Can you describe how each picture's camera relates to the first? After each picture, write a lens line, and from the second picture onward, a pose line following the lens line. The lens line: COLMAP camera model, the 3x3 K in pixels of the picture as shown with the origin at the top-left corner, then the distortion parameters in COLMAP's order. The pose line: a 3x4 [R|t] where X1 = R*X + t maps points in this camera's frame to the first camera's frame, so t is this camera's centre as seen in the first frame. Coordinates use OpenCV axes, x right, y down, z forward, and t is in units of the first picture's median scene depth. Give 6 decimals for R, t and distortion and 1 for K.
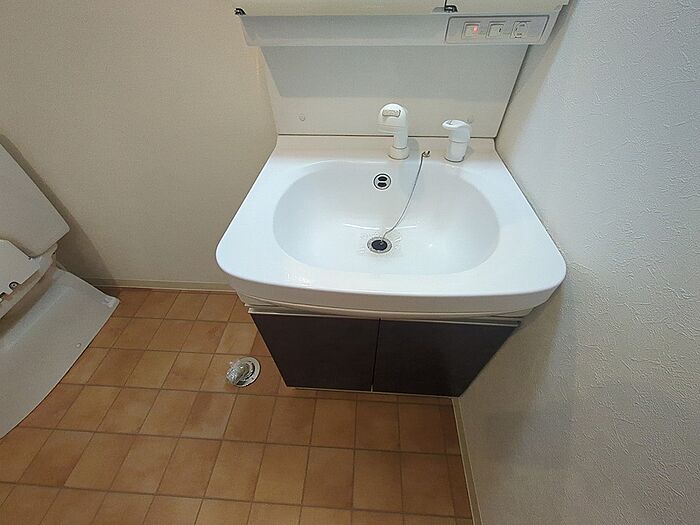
lens RADIAL K [[273.6, 0, 354.4], [0, 273.6, 264.8], [0, 0, 1]] dist [-0.001955, 0.000505]
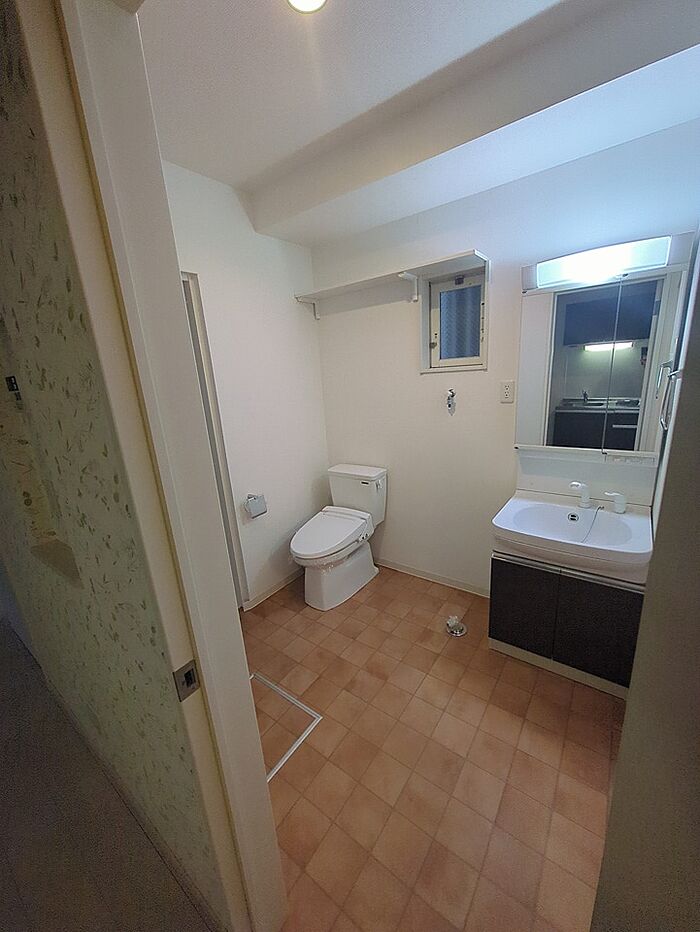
lens RADIAL K [[364.3, 0, 352.0], [0, 364.3, 470.3], [0, 0, 1]] dist [-0.001955, 0.000505]
pose [[0.833673, 0.097230, -0.543632, 0.129626], [-0.359596, 0.842676, -0.400735, 0.763469], [0.419142, 0.529569, 0.737480, -1.299991]]
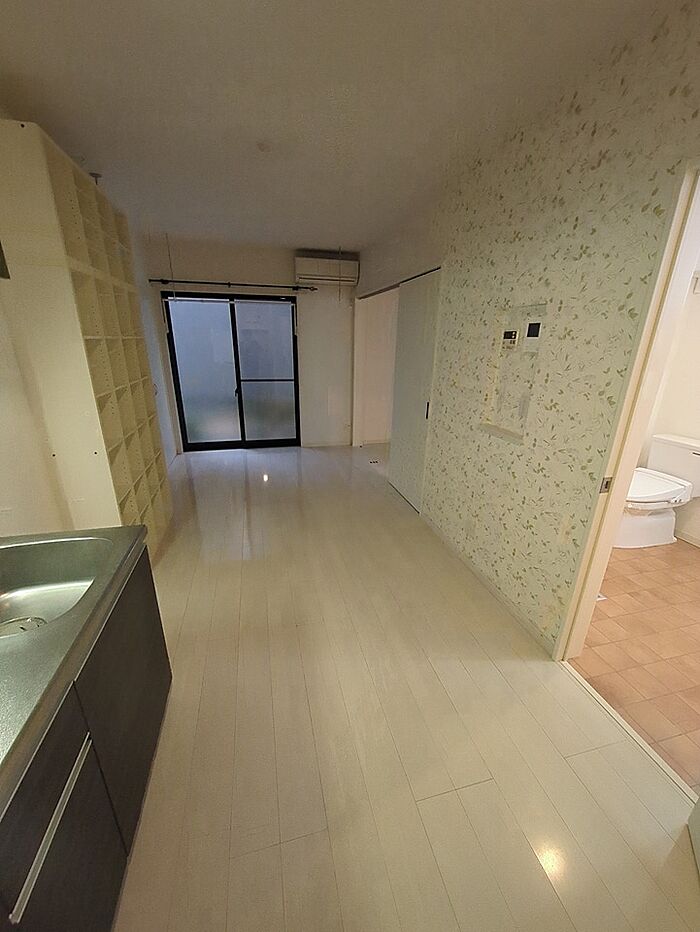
lens RADIAL K [[364.3, 0, 342.3], [0, 364.3, 465.3], [0, 0, 1]] dist [-0.001955, 0.000505]
pose [[0.276570, 0.319193, -0.906435, 0.598867], [-0.710976, 0.702556, 0.030467, 1.668889], [0.646546, 0.636028, 0.421244, -2.159193]]
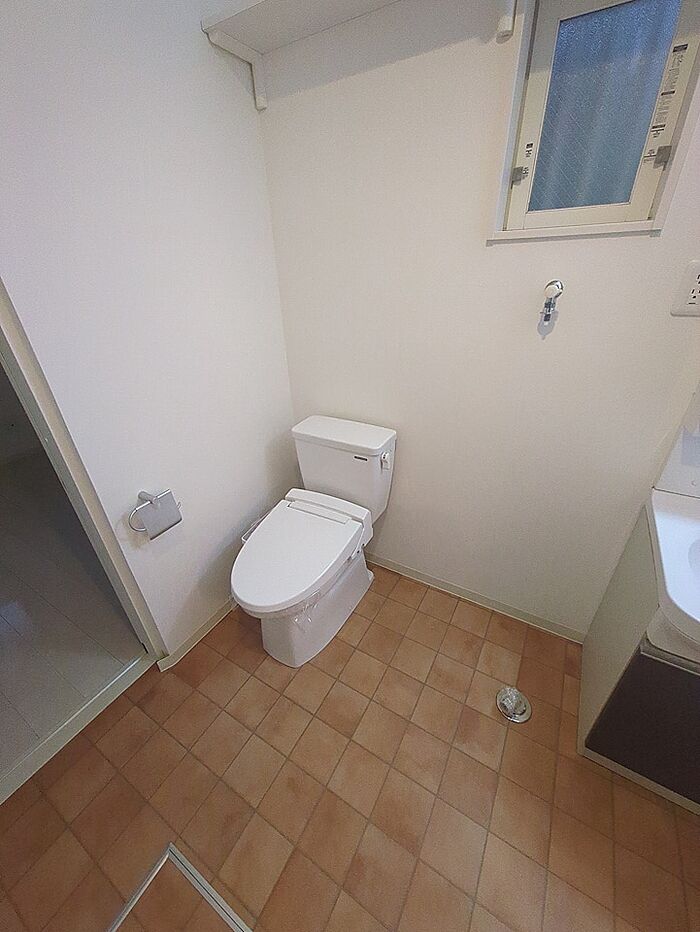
lens RADIAL K [[364.3, 0, 352.1], [0, 364.3, 470.7], [0, 0, 1]] dist [-0.001955, 0.000505]
pose [[0.885906, 0.213341, -0.411893, -0.630340], [-0.322643, 0.921377, -0.216716, 0.125897], [0.333274, 0.324884, 0.885087, -0.575508]]
